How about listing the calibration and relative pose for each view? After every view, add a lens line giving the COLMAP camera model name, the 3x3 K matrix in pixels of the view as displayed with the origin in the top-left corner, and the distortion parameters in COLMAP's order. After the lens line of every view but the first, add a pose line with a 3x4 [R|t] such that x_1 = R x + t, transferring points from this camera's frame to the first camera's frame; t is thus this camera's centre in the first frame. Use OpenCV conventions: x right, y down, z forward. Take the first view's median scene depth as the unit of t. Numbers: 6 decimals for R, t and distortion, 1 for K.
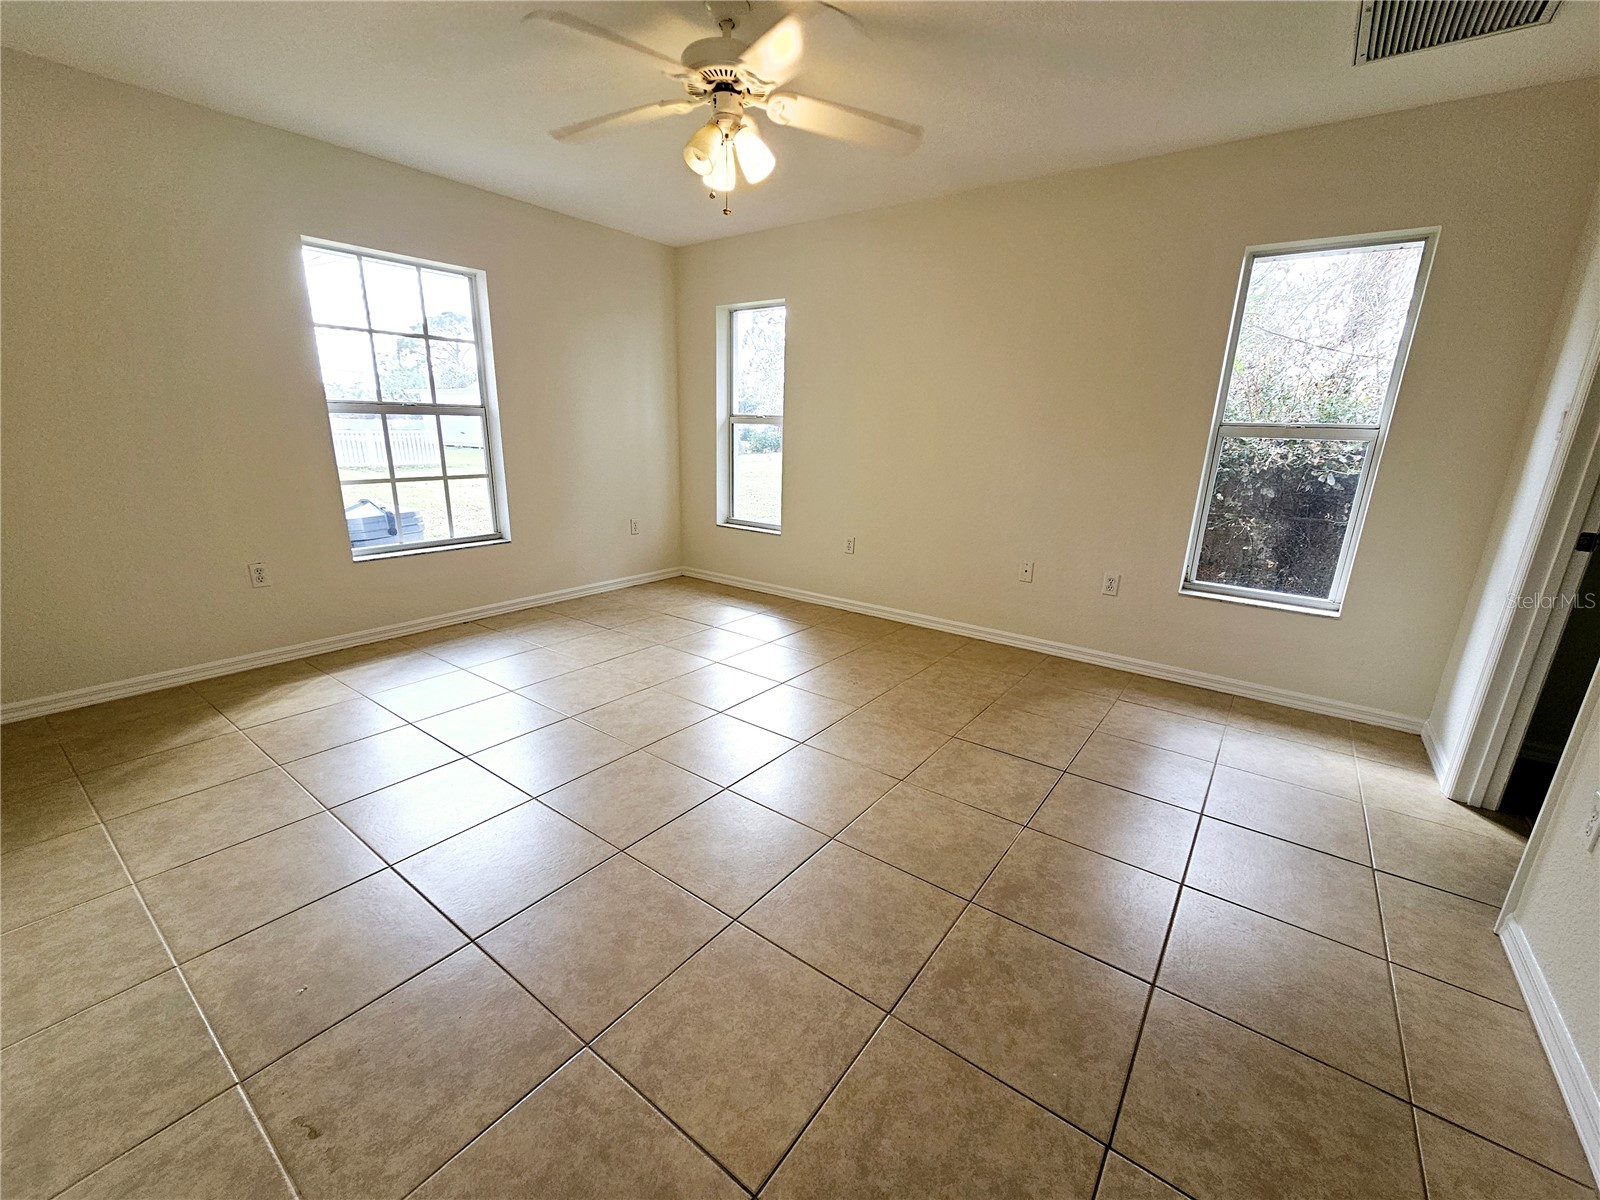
lens RADIAL K [[655.0, 0, 795.8], [0, 655.0, 607.0], [0, 0, 1]] dist [-0.004997, 0.002605]
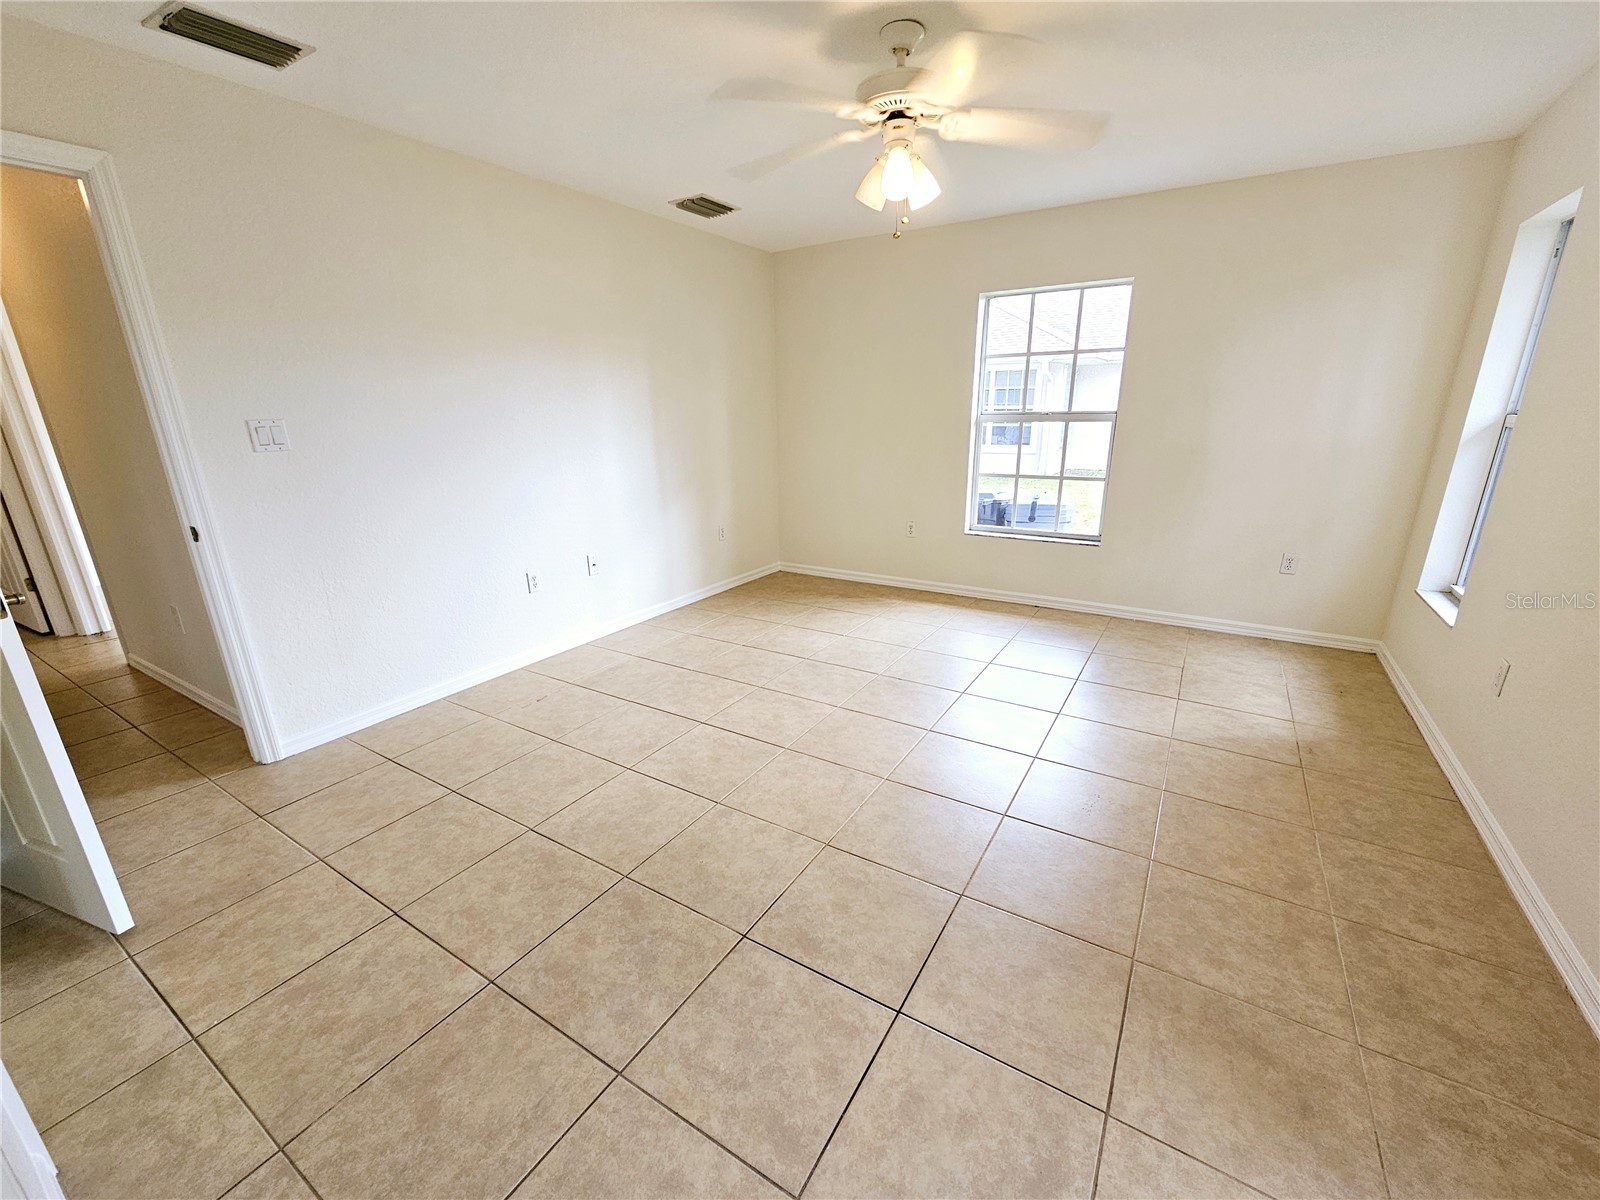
lens RADIAL K [[655.0, 0, 794.0], [0, 655.0, 594.1], [0, 0, 1]] dist [-0.004997, 0.002605]
pose [[0.089358, 0.249430, -0.964261, 0.590458], [-0.251499, 0.942412, 0.220472, -0.153114], [0.963724, 0.222810, 0.146943, 0.475033]]
